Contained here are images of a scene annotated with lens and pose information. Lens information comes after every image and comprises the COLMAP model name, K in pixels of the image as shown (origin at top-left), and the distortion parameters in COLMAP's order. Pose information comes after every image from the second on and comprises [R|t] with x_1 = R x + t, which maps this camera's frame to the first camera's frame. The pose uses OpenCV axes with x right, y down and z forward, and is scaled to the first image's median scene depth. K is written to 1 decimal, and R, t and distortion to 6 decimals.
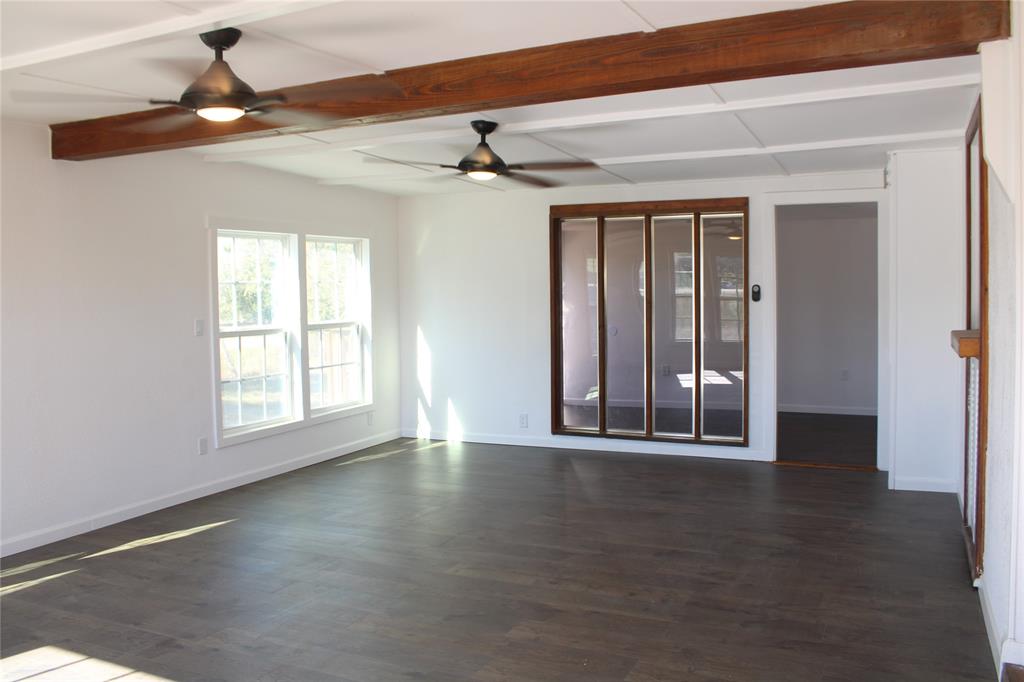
lens RADIAL K [[843.7, 0, 512.0], [0, 843.7, 341.0], [0, 0, 1]] dist [-0.173392, 0.154658]
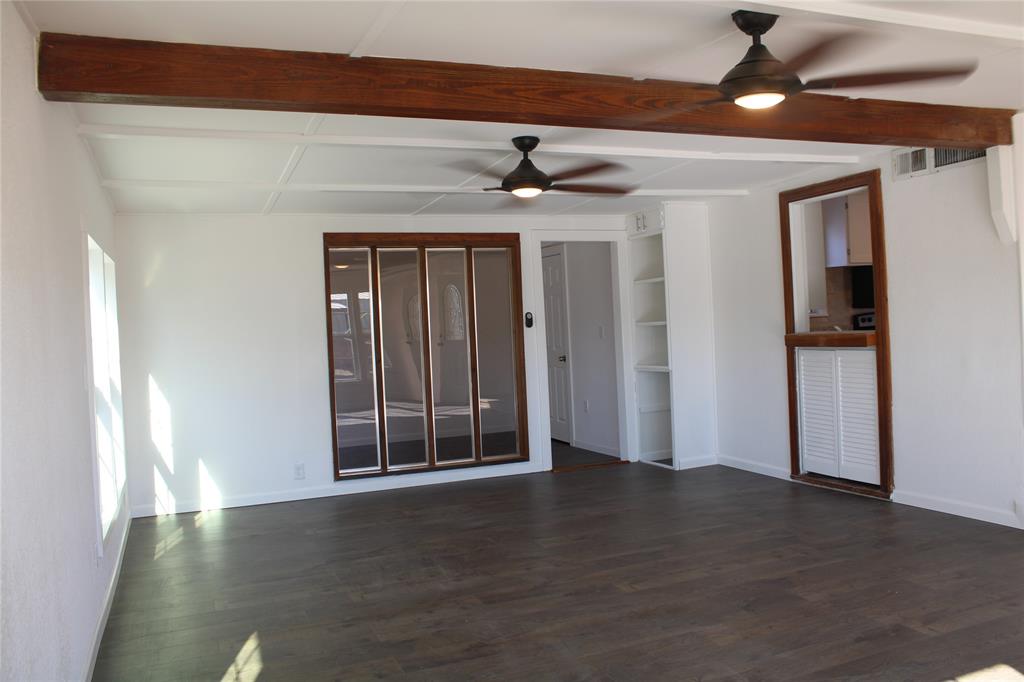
lens RADIAL K [[843.7, 0, 512.0], [0, 843.7, 341.0], [0, 0, 1]] dist [-0.173392, 0.154658]
pose [[0.672901, -0.033305, 0.738983, -0.542312], [0.081551, 0.996237, -0.029360, 0.001079], [-0.735224, 0.080021, 0.673084, 0.259456]]
